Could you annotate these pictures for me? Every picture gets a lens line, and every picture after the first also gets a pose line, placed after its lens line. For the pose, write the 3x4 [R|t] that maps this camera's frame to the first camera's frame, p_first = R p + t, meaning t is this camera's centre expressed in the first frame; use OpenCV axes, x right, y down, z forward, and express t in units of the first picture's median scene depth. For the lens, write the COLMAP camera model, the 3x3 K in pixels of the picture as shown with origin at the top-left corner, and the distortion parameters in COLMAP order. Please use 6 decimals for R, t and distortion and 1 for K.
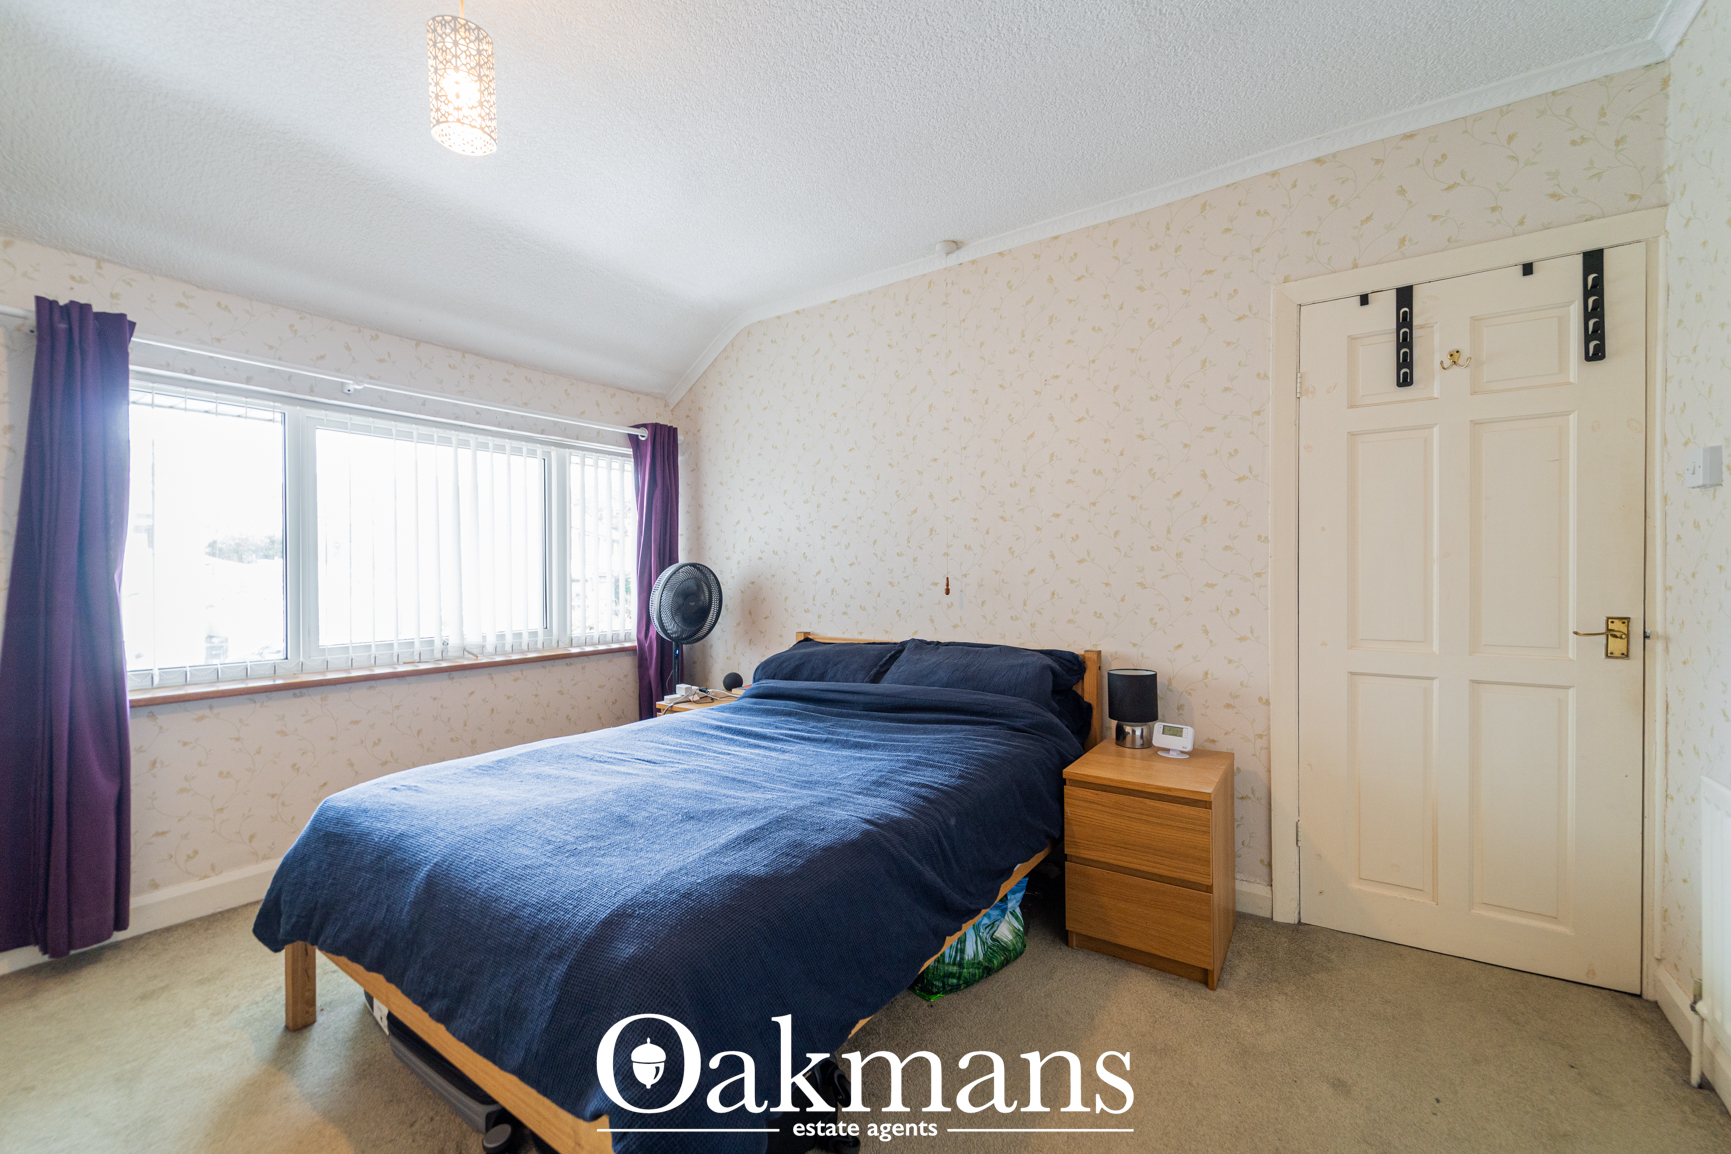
lens RADIAL K [[684.8, 0, 870.4], [0, 684.8, 572.7], [0, 0, 1]] dist [-0.000104, -0.000379]
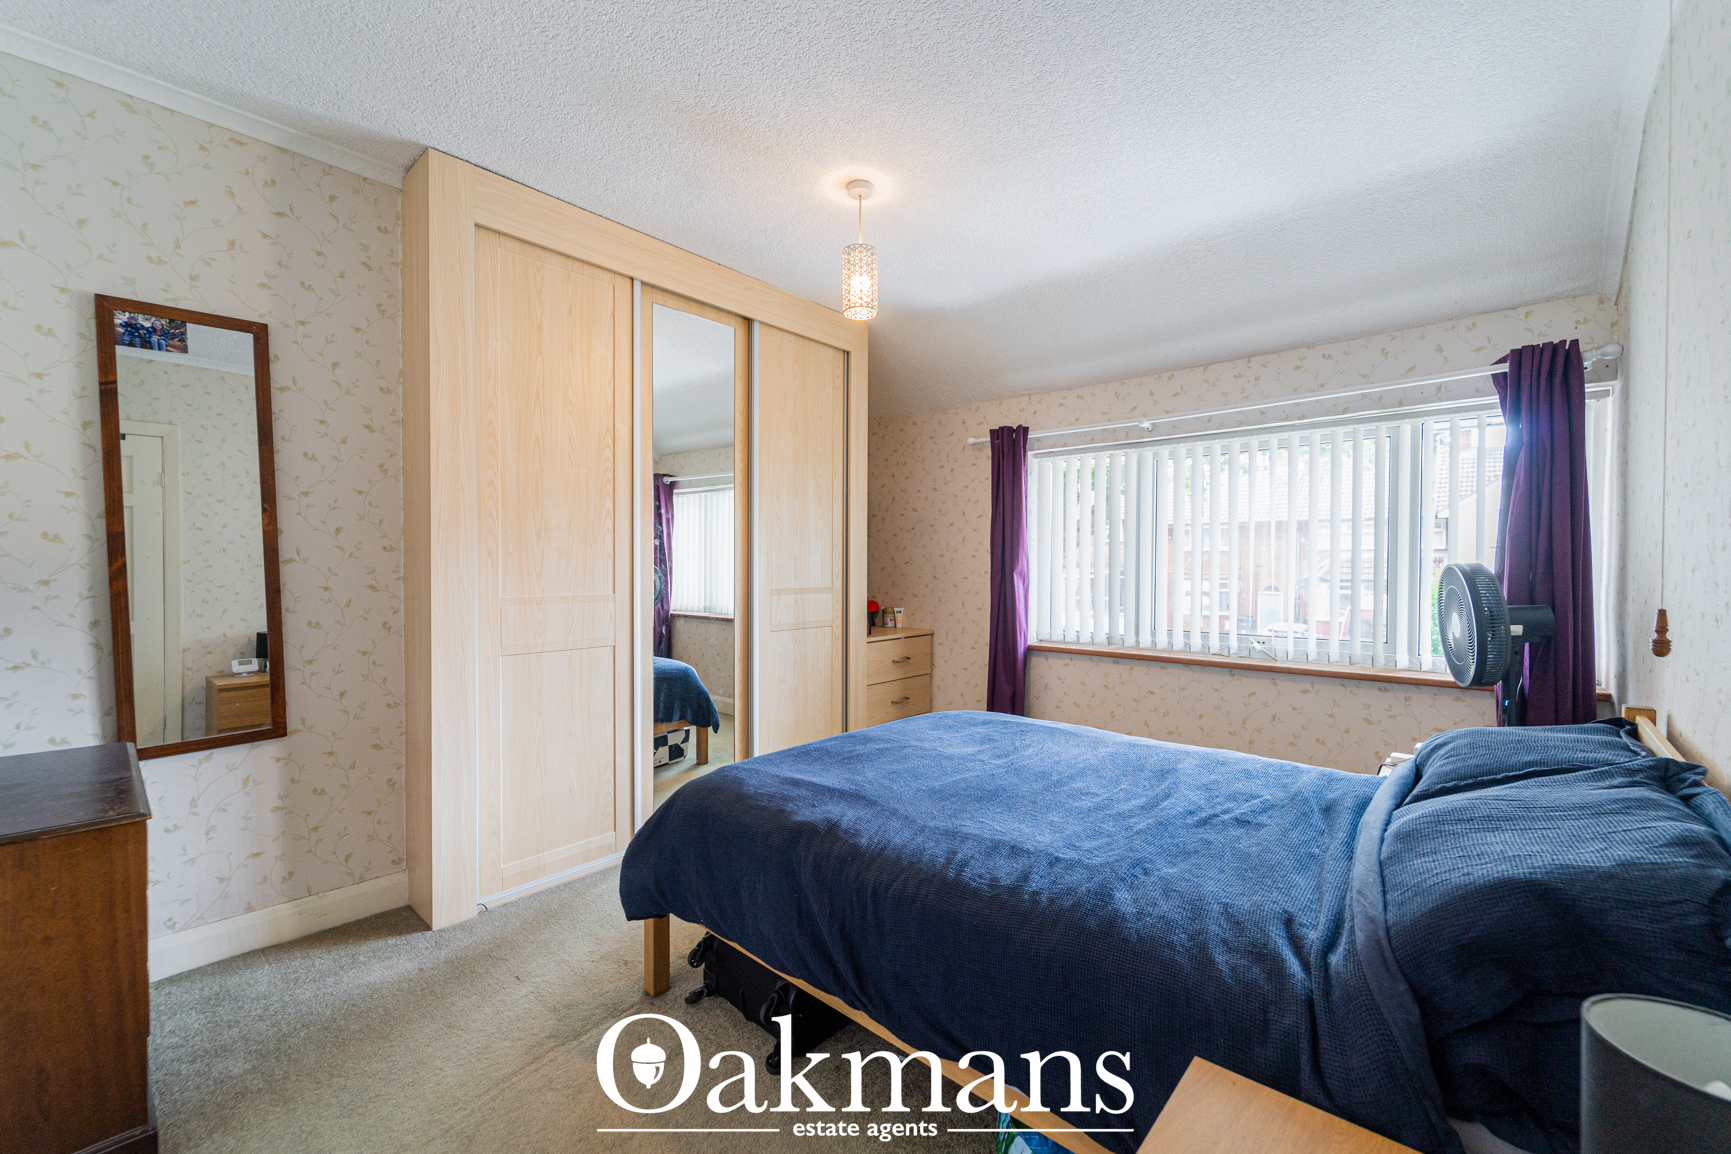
lens RADIAL K [[684.8, 0, 870.4], [0, 684.8, 572.7], [0, 0, 1]] dist [-0.000104, -0.000379]
pose [[-0.118820, 0.015149, -0.992800, 0.617987], [-0.002064, 0.999878, 0.015504, -0.021638], [0.992914, 0.003891, -0.118774, 0.715664]]
